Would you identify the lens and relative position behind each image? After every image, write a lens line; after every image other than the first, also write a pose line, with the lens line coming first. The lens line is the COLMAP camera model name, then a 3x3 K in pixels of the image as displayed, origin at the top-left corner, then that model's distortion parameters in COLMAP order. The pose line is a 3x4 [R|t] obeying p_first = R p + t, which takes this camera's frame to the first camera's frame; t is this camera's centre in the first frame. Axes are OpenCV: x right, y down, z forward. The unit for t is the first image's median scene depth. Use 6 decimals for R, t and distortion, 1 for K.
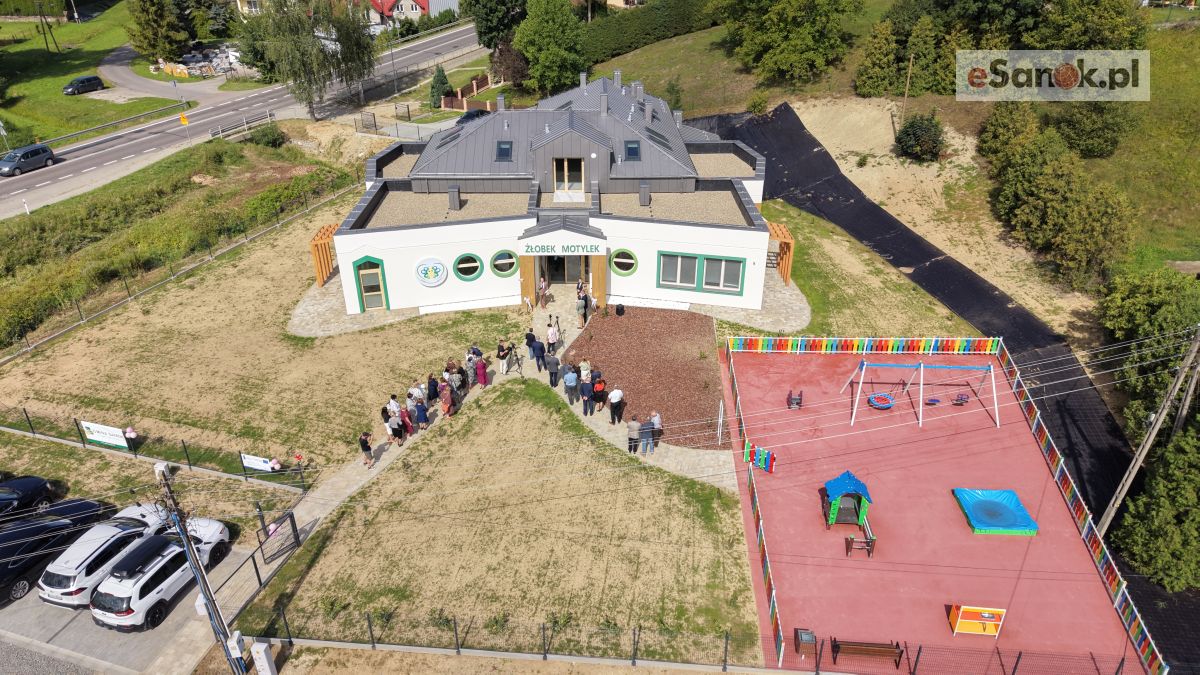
lens RADIAL K [[806.0, 0, 599.5], [0, 806.0, 340.7], [0, 0, 1]] dist [0.029436, -0.030030]
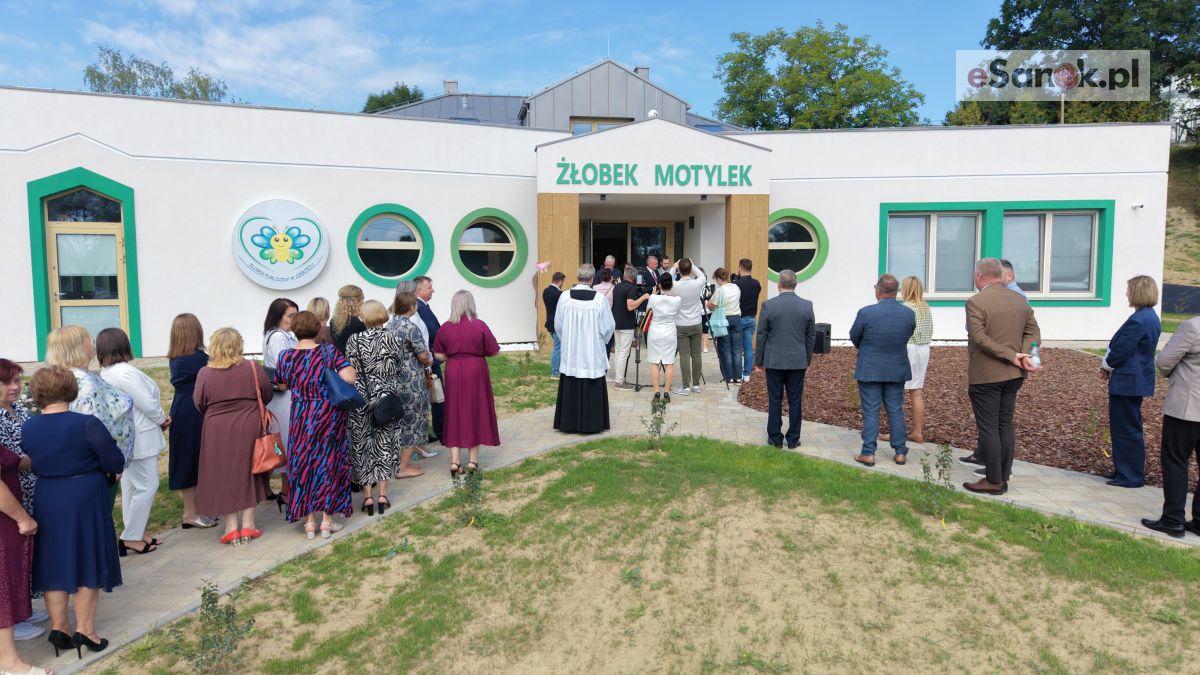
lens RADIAL K [[806.0, 0, 602.5], [0, 806.0, 337.3], [0, 0, 1]] dist [0.029436, -0.030030]
pose [[0.989468, -0.015132, 0.143961, -0.122615], [0.072441, 0.912790, -0.401953, 0.098825], [-0.125324, 0.408148, 0.904273, 0.680360]]
